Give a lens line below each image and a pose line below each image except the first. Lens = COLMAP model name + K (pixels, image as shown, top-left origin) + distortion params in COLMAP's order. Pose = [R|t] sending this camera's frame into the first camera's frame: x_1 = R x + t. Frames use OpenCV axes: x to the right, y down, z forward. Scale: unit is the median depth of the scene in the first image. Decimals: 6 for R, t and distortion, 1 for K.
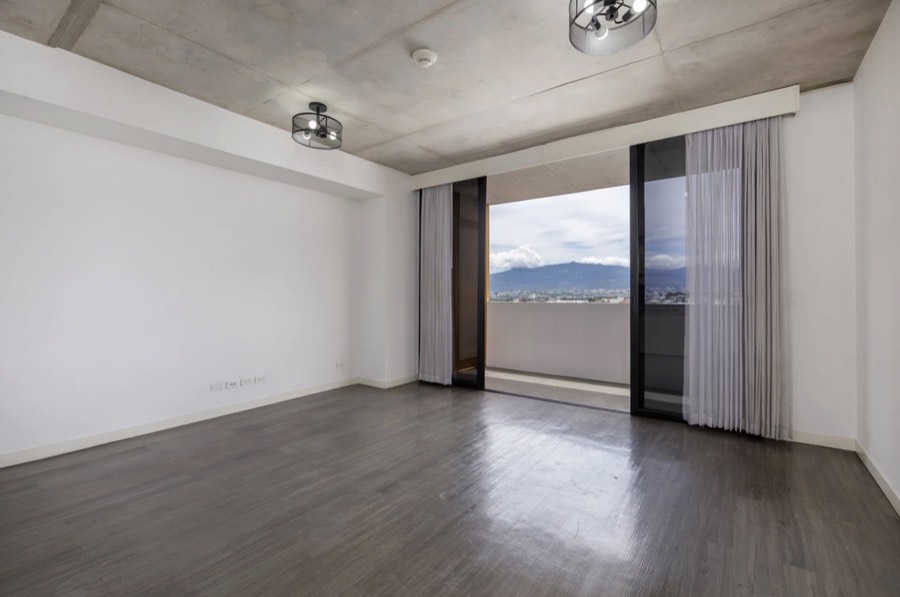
lens RADIAL K [[417.3, 0, 445.8], [0, 417.3, 288.6], [0, 0, 1]] dist [-0.001249, 0.000690]
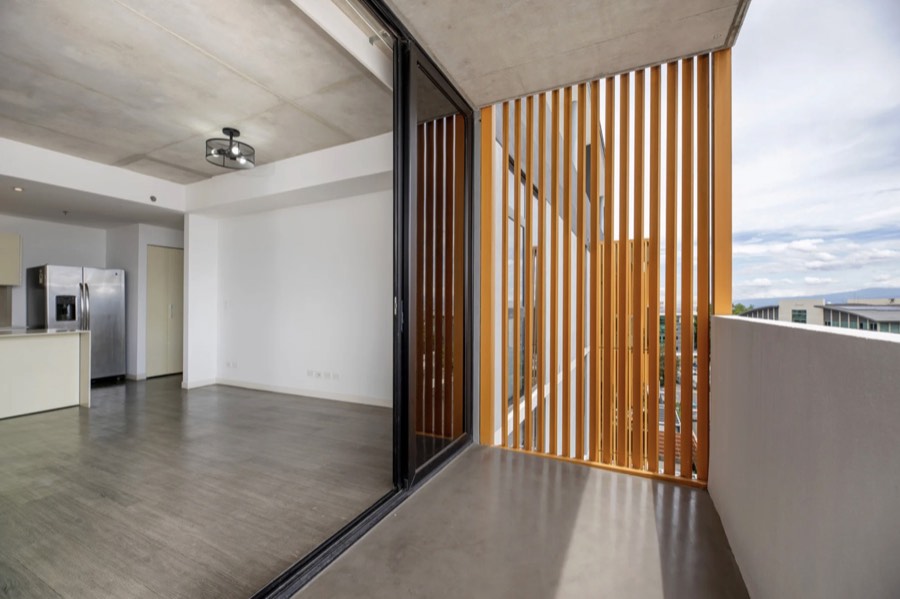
lens RADIAL K [[376.2, 0, 448.4], [0, 376.2, 304.1], [0, 0, 1]] dist [0.001008, 0.000158]
pose [[0.151819, -0.003158, -0.988403, 0.059527], [0.017926, 0.999839, -0.000441, 0.002265], [0.988246, -0.017651, 0.151851, 0.109868]]
